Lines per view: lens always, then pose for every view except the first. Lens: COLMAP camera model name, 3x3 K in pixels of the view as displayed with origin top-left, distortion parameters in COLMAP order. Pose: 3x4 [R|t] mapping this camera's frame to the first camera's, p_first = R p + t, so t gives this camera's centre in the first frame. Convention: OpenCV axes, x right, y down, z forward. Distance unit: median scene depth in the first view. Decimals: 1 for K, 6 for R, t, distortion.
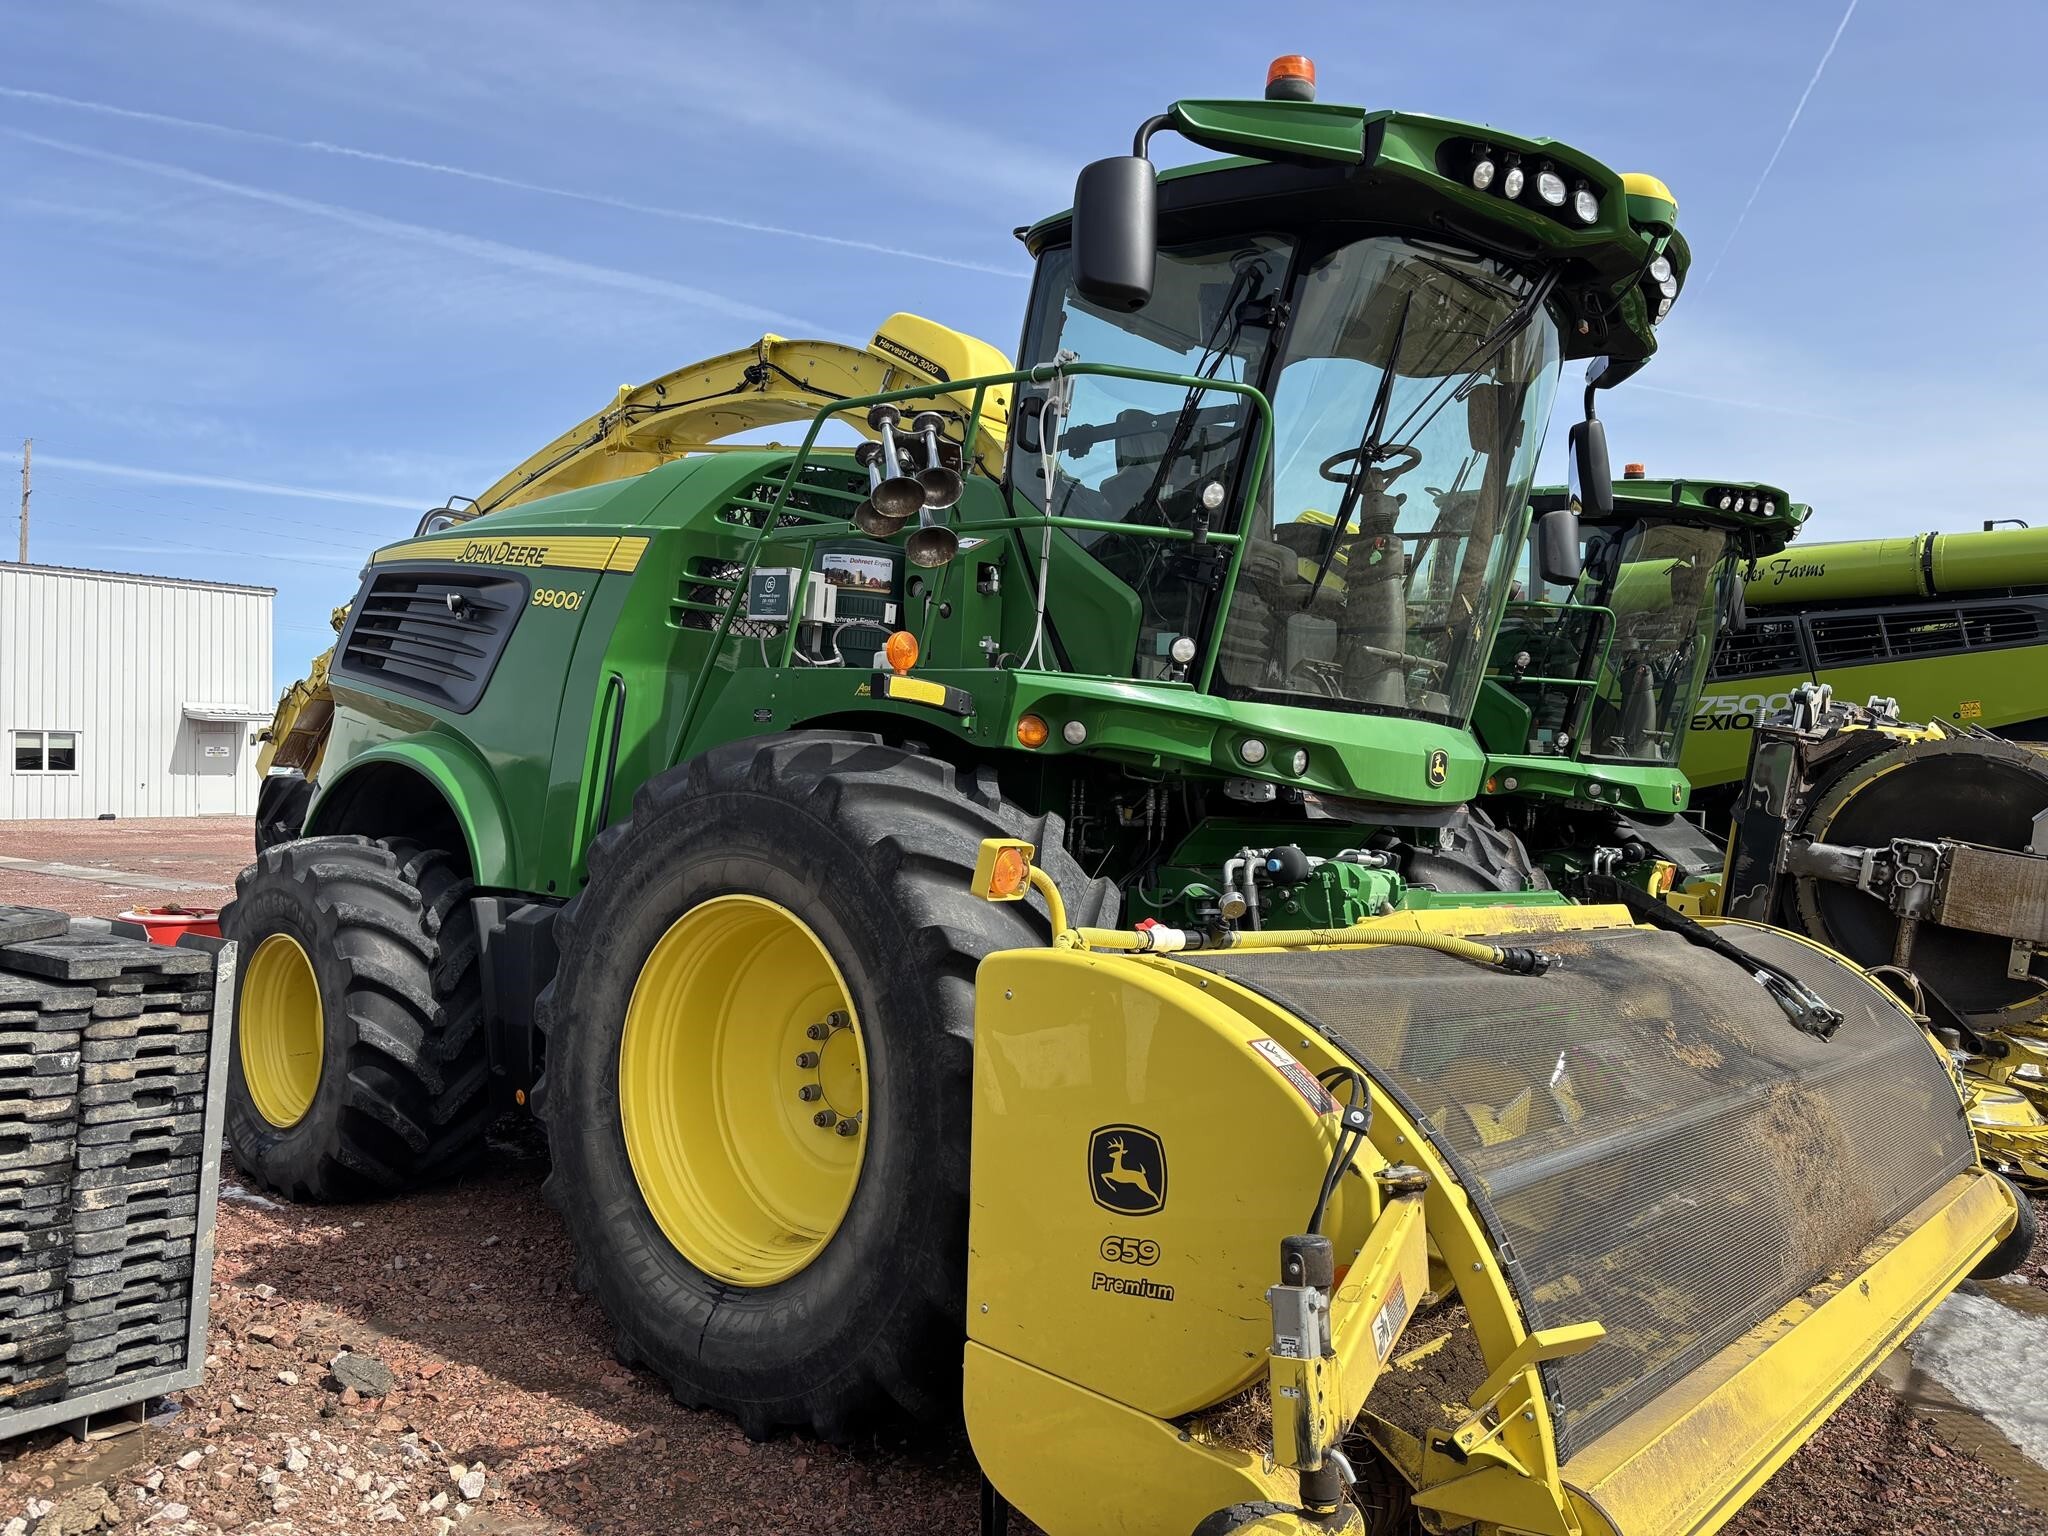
lens RADIAL K [[1558.4, 0, 1004.0], [0, 1558.4, 766.7], [0, 0, 1]] dist [0.017459, -0.002504]
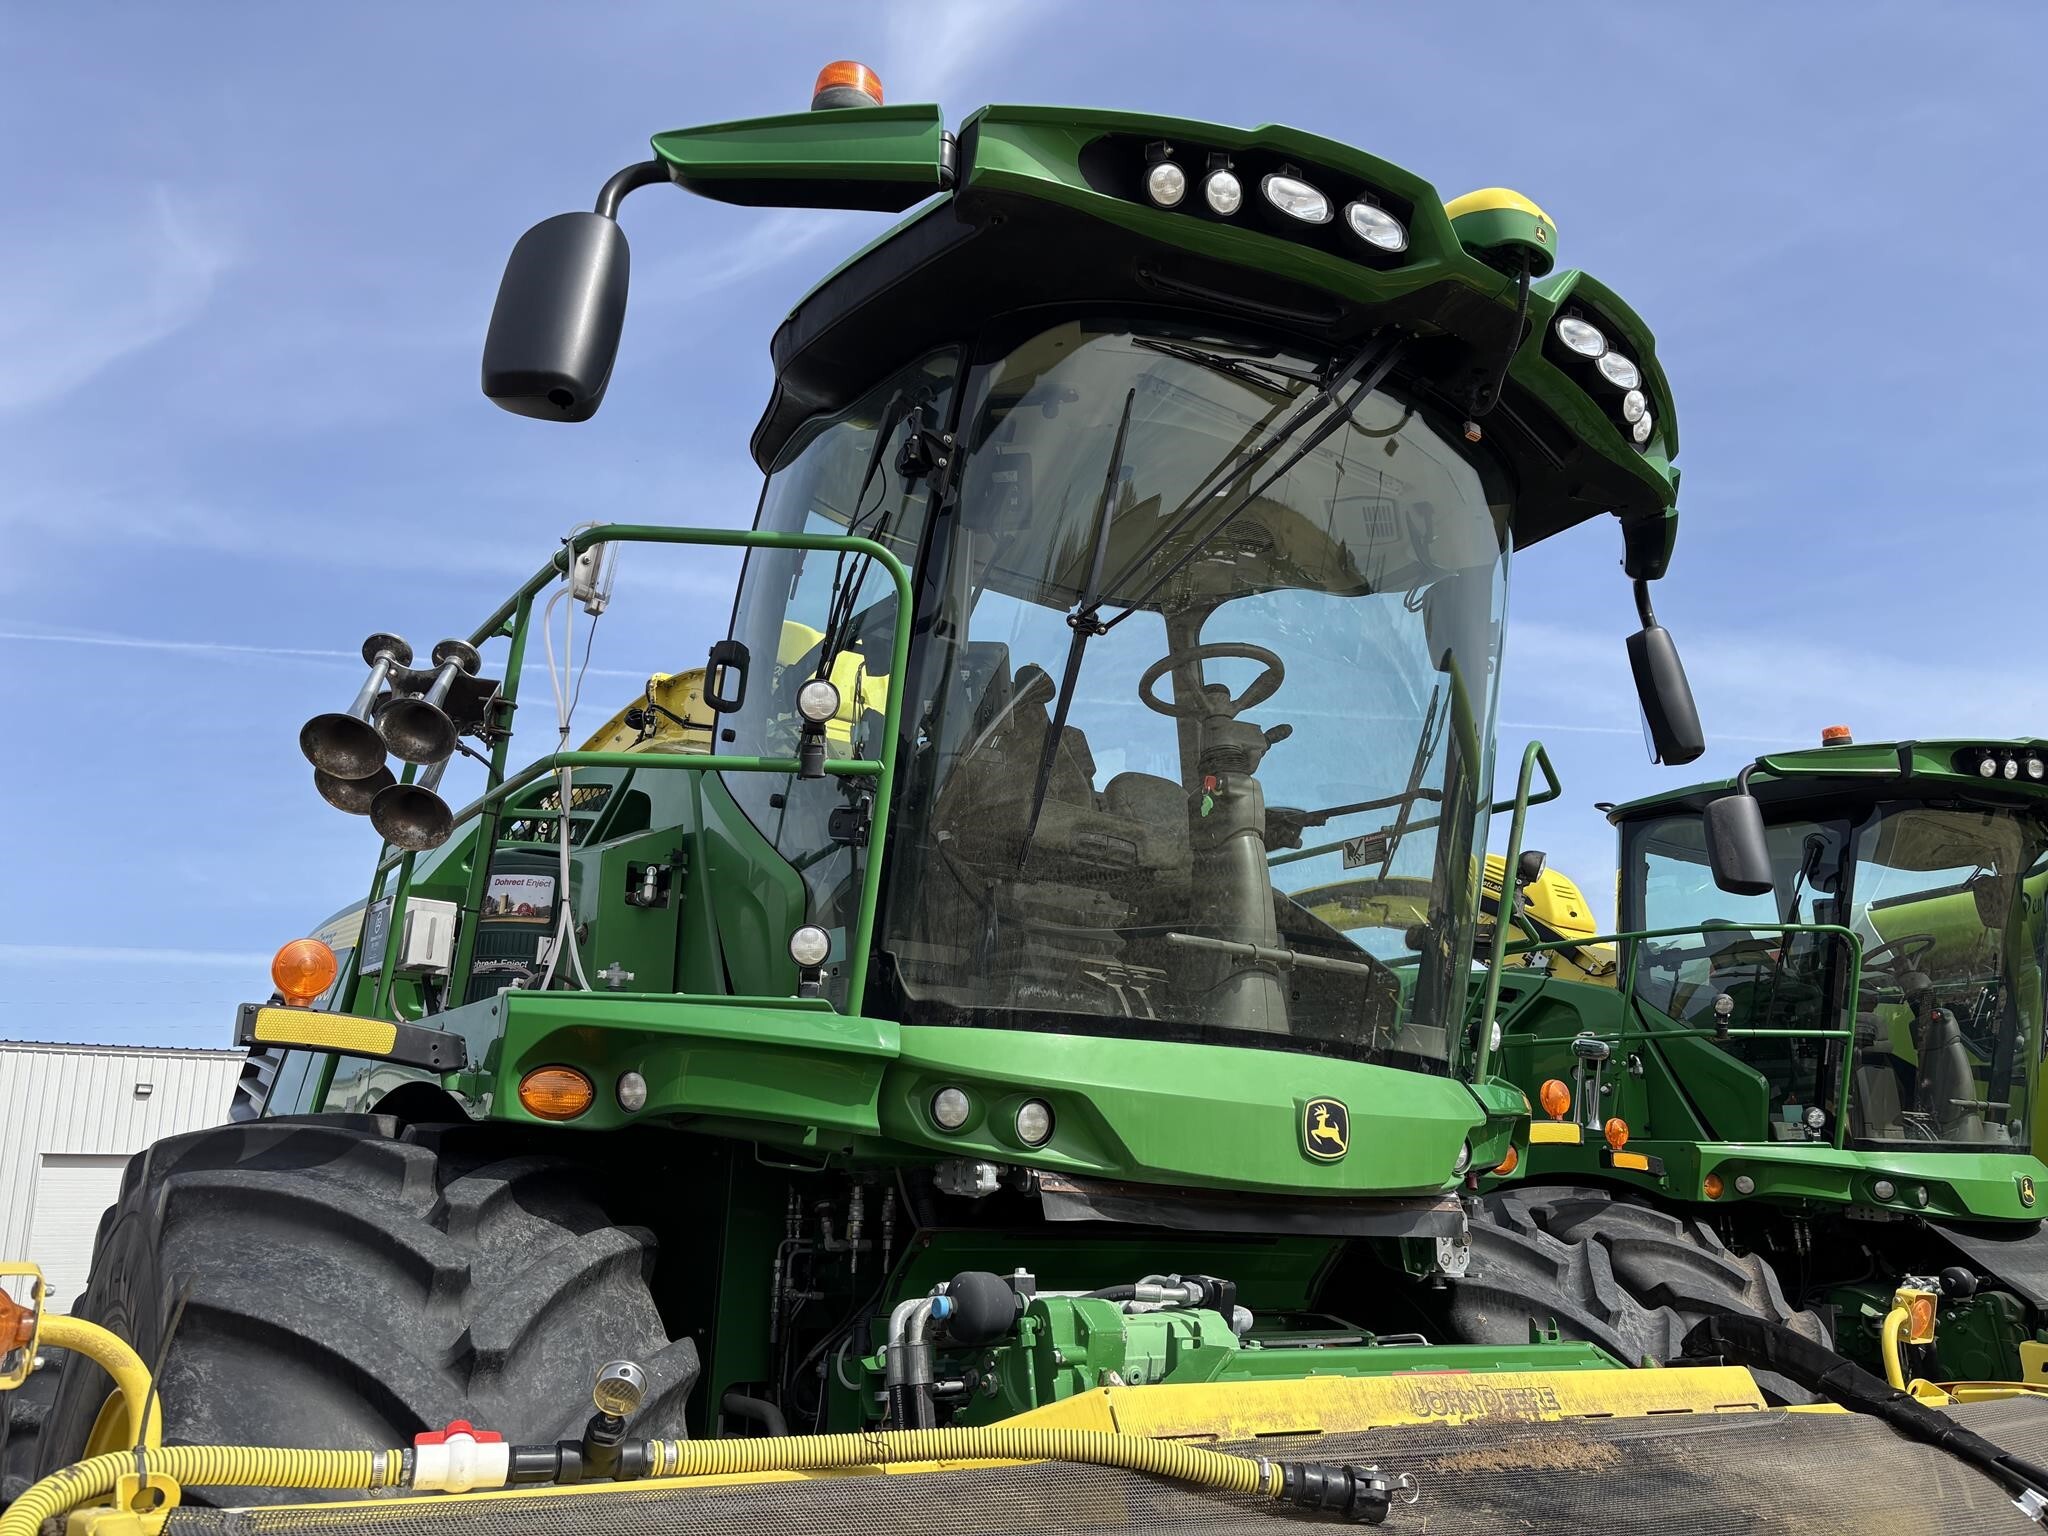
lens RADIAL K [[1553.8, 0, 1024.0], [0, 1553.8, 768.0], [0, 0, 1]] dist [0.058807, -0.081316]
pose [[0.971783, -0.105170, -0.211134, 0.328032], [0.040948, 0.956726, -0.288096, 0.039009], [0.232297, 0.271322, 0.934036, 0.398509]]
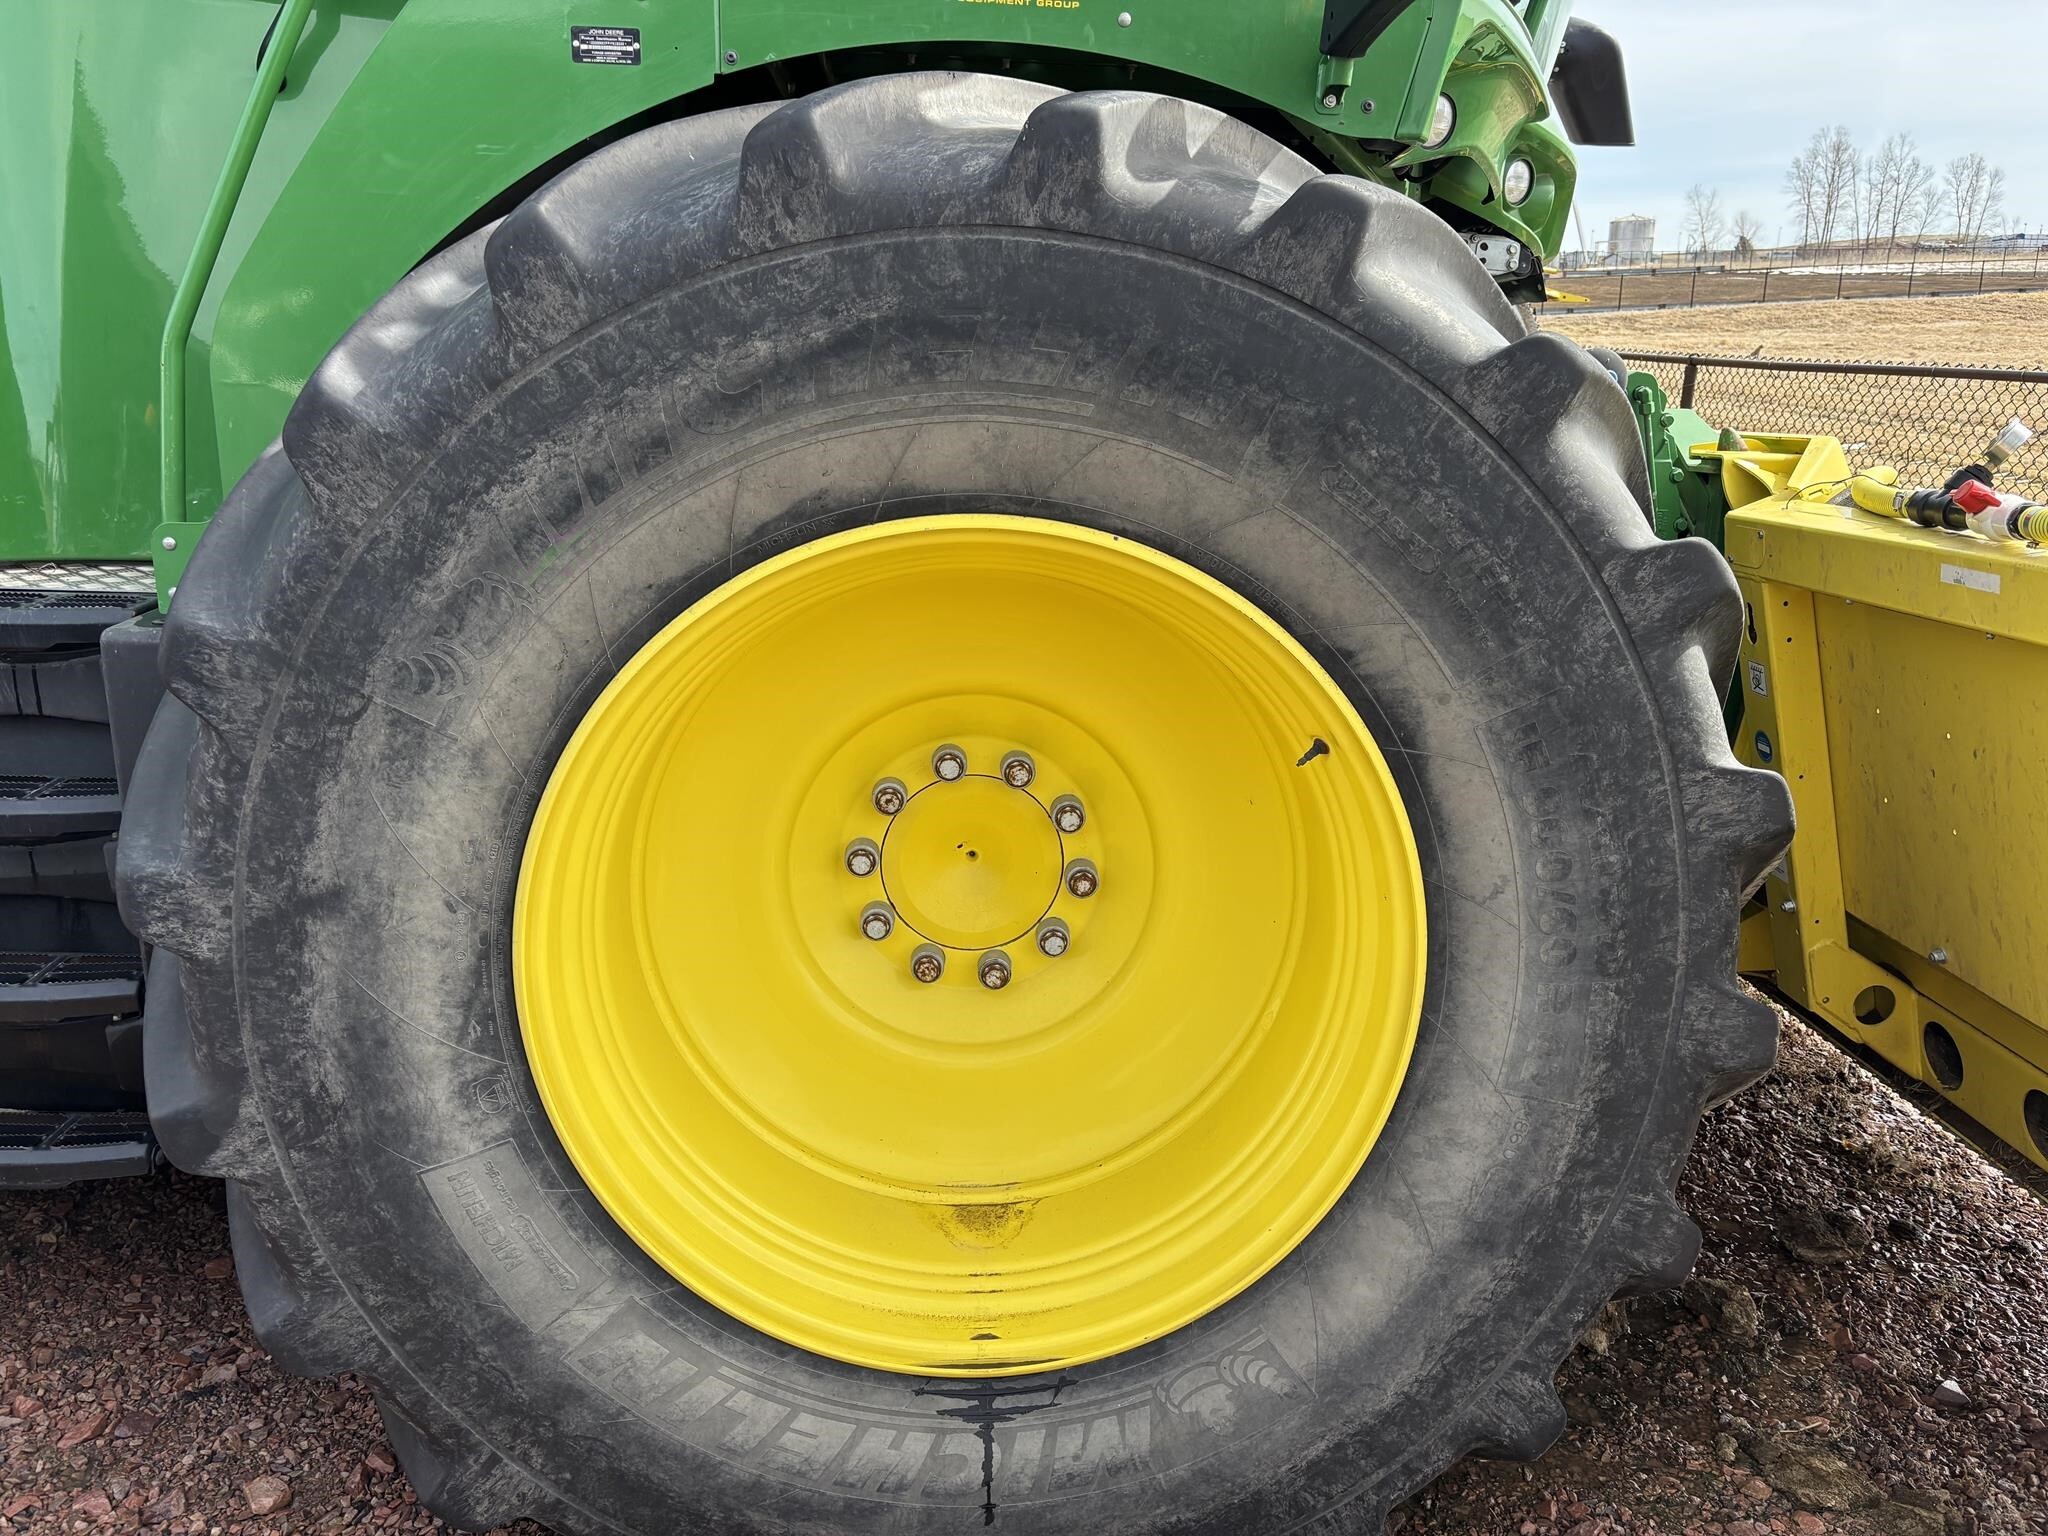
lens RADIAL K [[1553.8, 0, 1024.0], [0, 1553.8, 768.0], [0, 0, 1]] dist [0.058807, -0.081316]
pose [[0.729635, -0.201768, 0.653393, -0.399481], [0.008584, 0.958108, 0.286279, 0.029657], [-0.683783, -0.203271, 0.700801, 0.659212]]
